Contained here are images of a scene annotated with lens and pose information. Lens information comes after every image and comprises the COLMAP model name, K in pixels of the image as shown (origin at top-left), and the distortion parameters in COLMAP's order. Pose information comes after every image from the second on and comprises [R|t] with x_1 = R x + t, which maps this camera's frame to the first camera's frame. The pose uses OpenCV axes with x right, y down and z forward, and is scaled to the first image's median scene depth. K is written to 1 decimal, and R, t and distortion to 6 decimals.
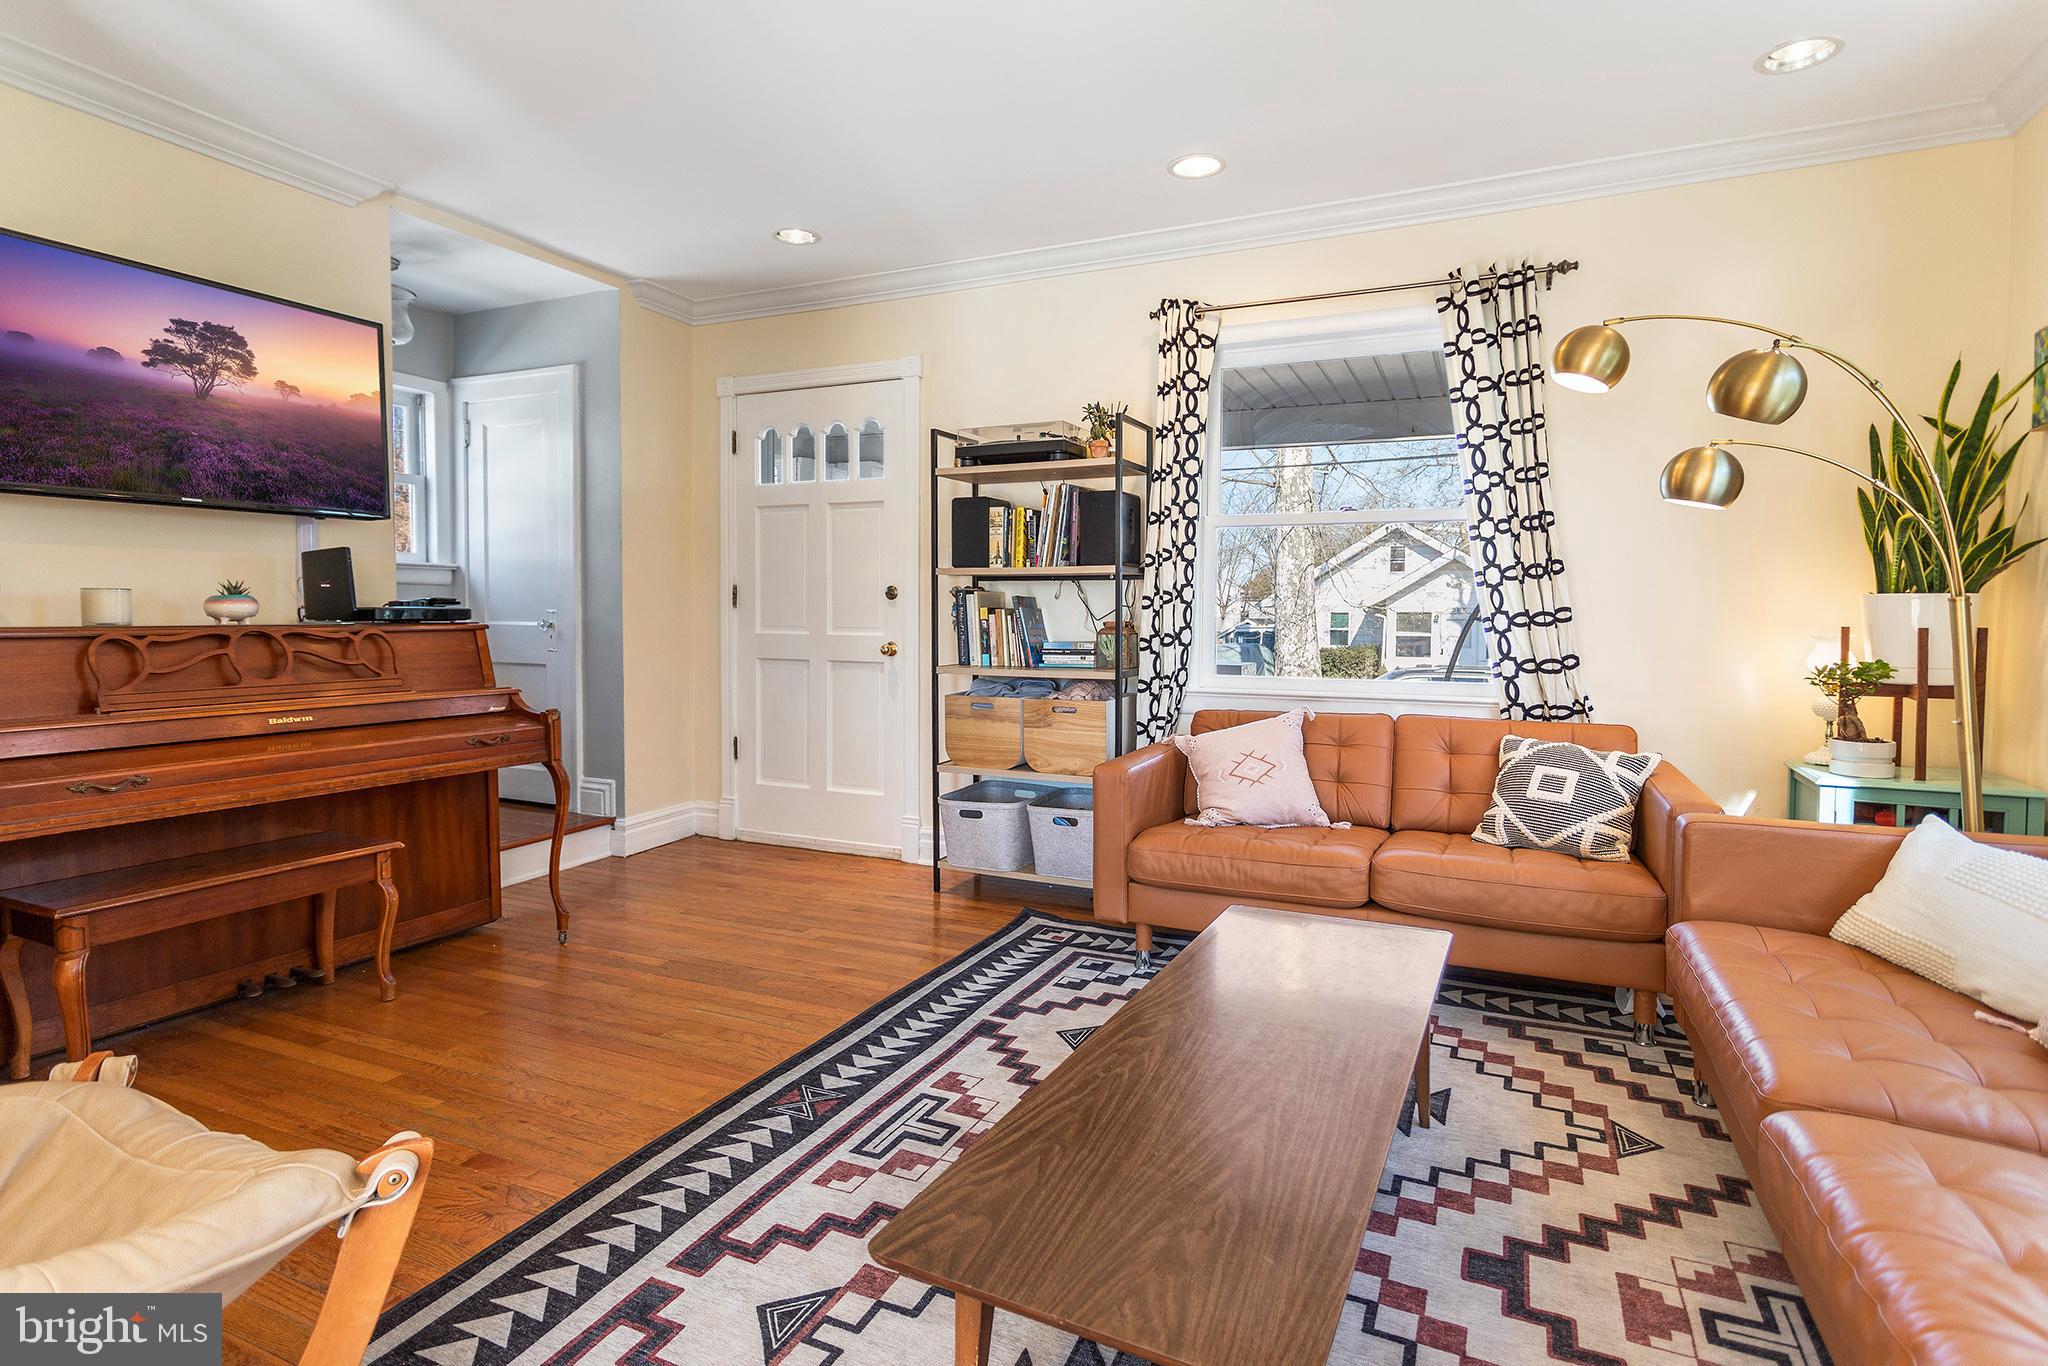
lens RADIAL K [[987.1, 0, 1033.1], [0, 987.1, 650.5], [0, 0, 1]] dist [0.004334, 0.001482]
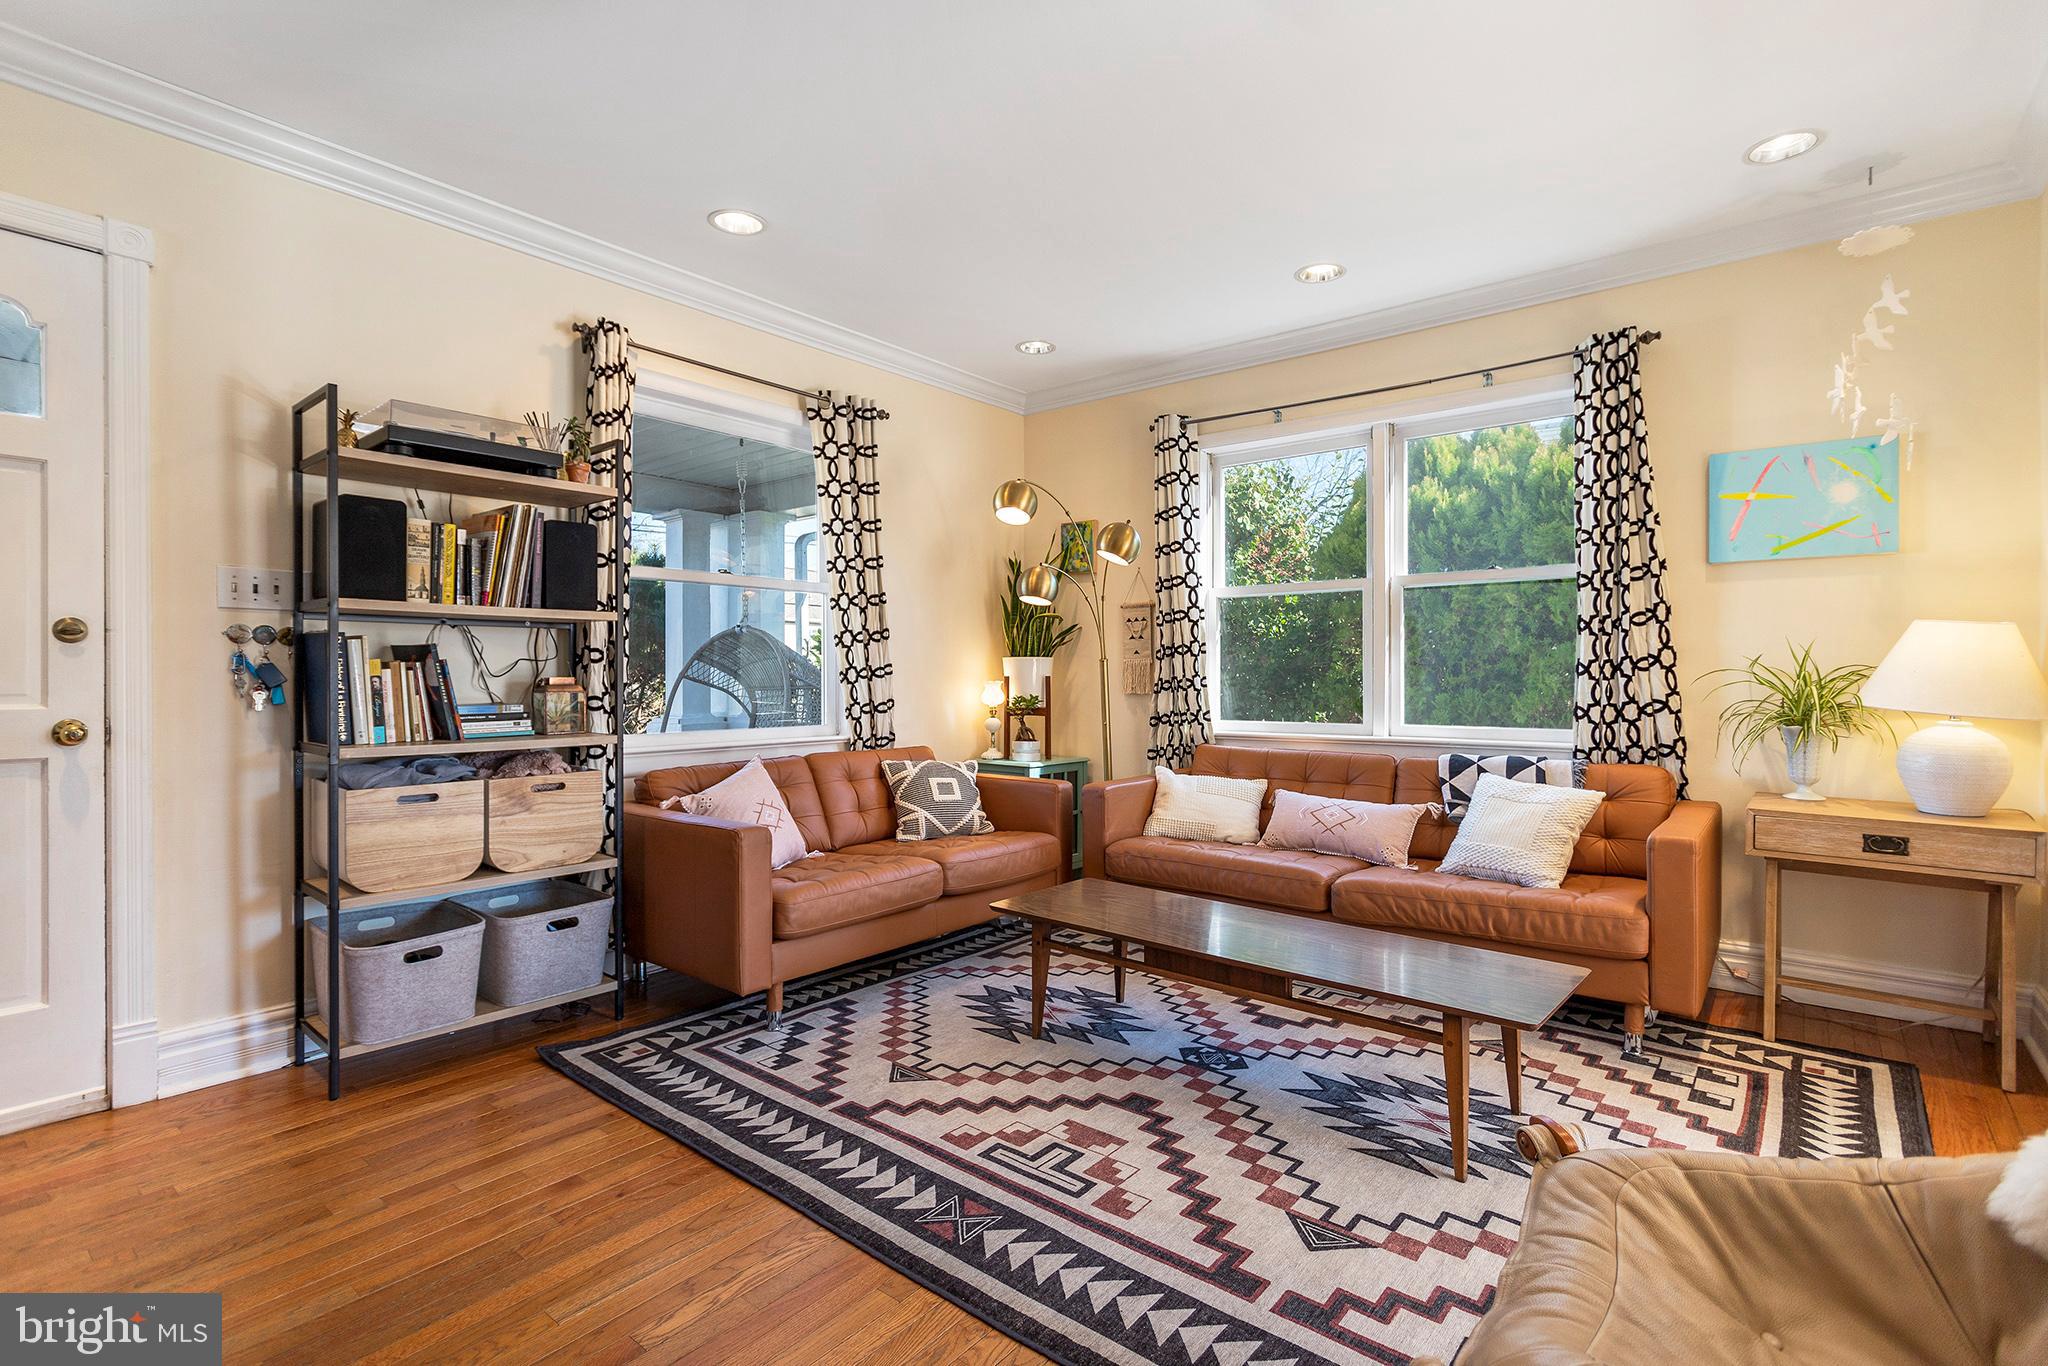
lens RADIAL K [[987.1, 0, 979.5], [0, 987.1, 687.5], [0, 0, 1]] dist [0.004334, 0.001482]
pose [[0.283895, -0.015739, 0.958726, -0.783637], [0.038976, 0.999228, 0.004863, -0.013840], [-0.958063, 0.035987, 0.284290, 0.529704]]
